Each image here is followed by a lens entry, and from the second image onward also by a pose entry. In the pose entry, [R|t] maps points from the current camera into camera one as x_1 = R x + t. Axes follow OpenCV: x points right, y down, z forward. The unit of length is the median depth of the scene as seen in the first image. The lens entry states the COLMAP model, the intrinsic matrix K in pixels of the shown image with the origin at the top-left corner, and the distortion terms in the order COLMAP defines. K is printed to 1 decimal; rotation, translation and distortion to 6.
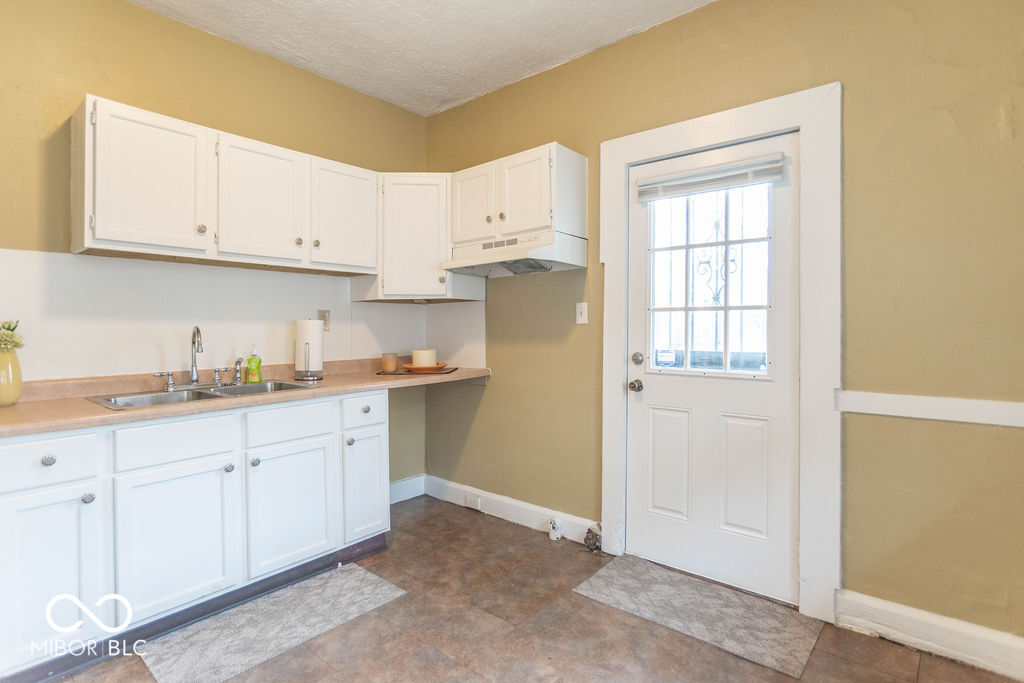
lens RADIAL K [[520.9, 0, 510.2], [0, 520.9, 333.5], [0, 0, 1]] dist [-0.007070, 0.001301]
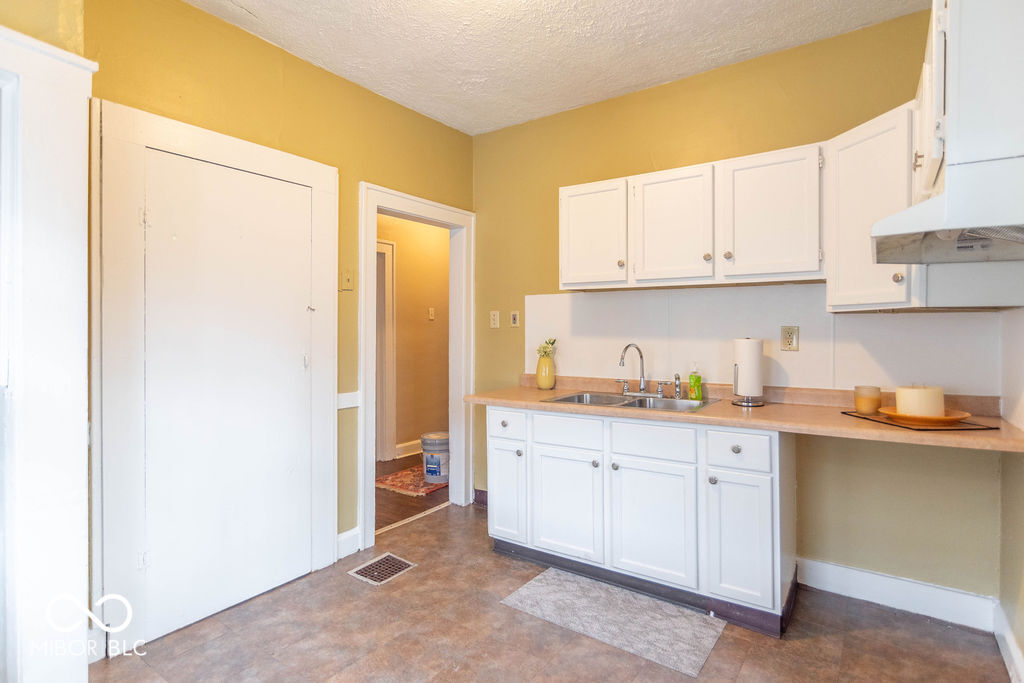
lens RADIAL K [[520.9, 0, 511.2], [0, 520.9, 338.0], [0, 0, 1]] dist [-0.007070, 0.001301]
pose [[0.090249, 0.021544, -0.995686, 0.577686], [-0.013349, 0.999702, 0.020421, -0.049351], [0.995830, 0.011448, 0.090510, 0.628481]]
